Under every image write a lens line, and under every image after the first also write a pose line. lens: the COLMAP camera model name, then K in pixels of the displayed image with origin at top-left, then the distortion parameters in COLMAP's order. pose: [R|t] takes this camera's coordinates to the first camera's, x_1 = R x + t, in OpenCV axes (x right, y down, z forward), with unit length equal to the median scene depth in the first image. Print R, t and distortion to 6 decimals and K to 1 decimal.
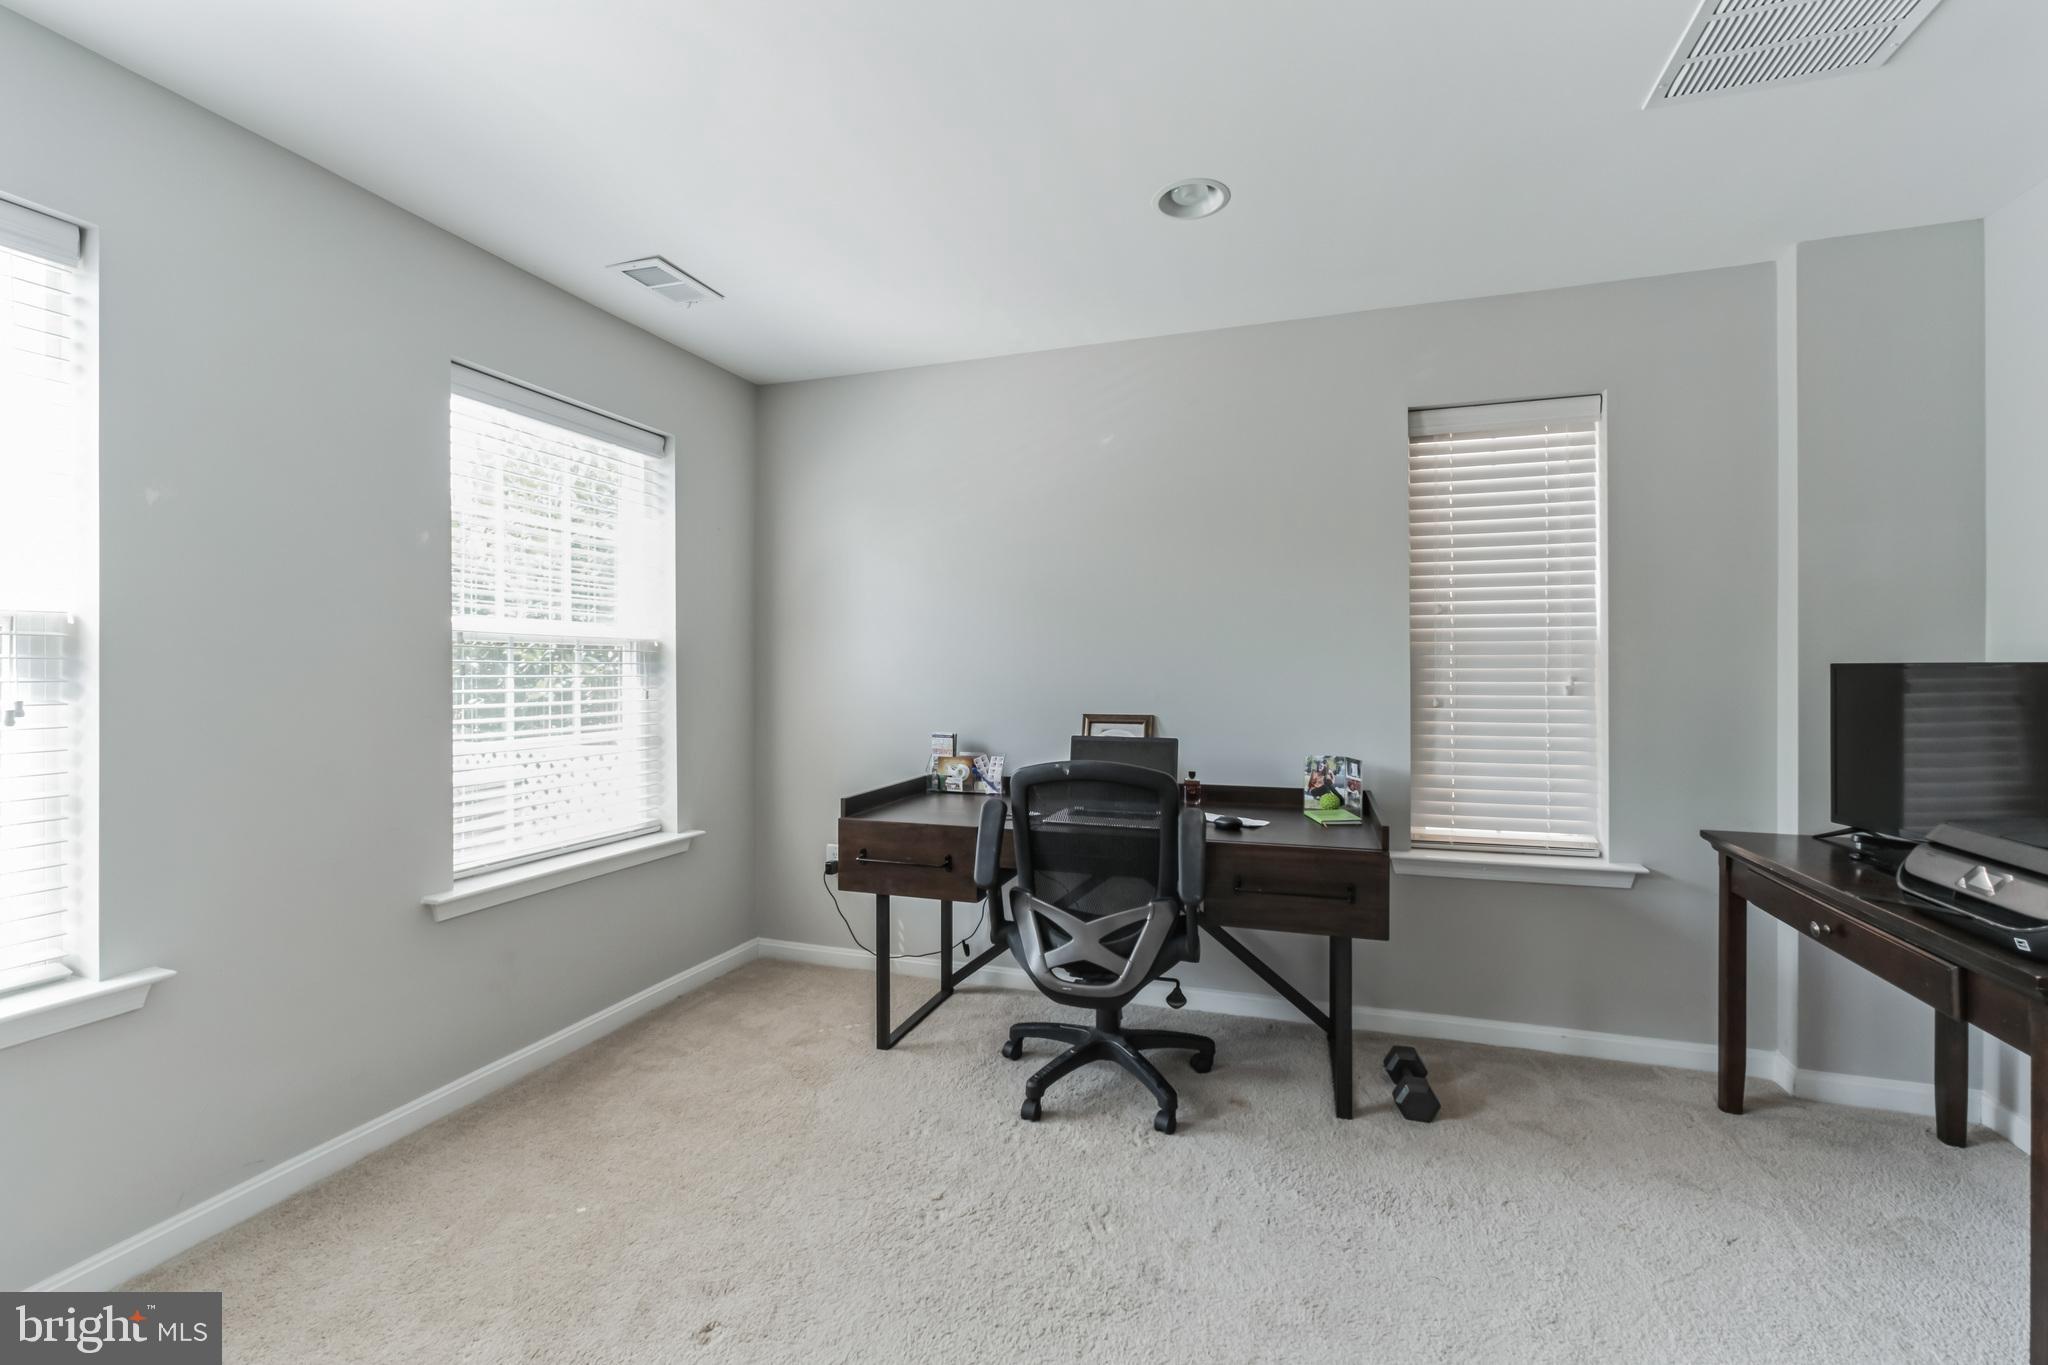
lens RADIAL K [[879.2, 0, 1022.0], [0, 879.2, 667.9], [0, 0, 1]] dist [0.002504, 0.000145]
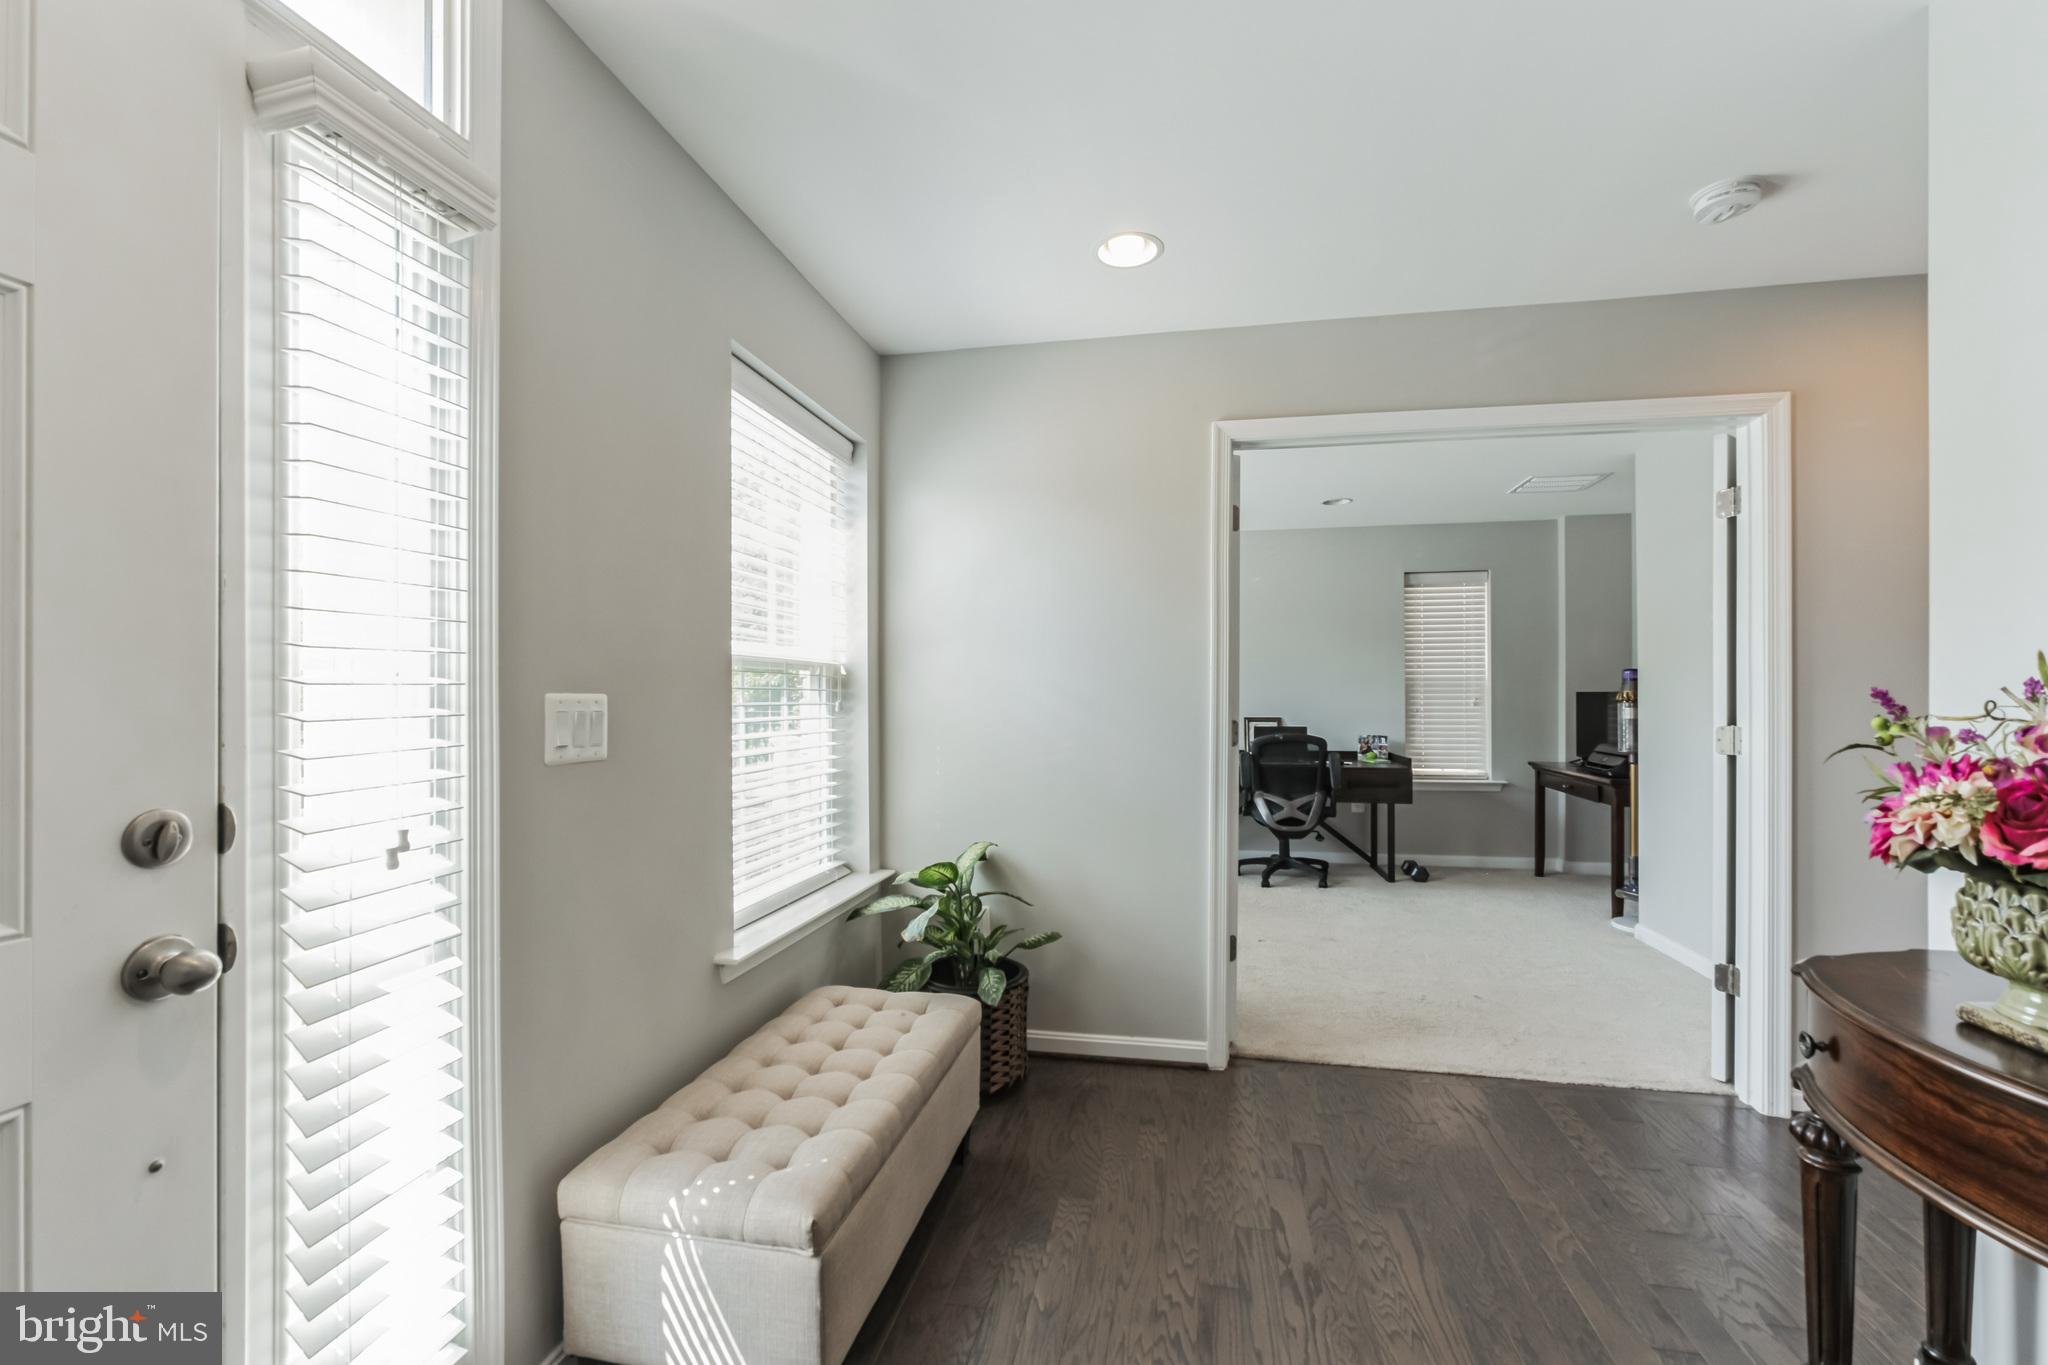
lens RADIAL K [[879.2, 0, 1030.1], [0, 879.2, 700.1], [0, 0, 1]] dist [0.002504, 0.000145]
pose [[0.989174, 0.001471, 0.146740, -0.857430], [-0.001444, 0.999999, -0.000290, 0.019919], [-0.146740, 0.000075, 0.989175, -1.086748]]
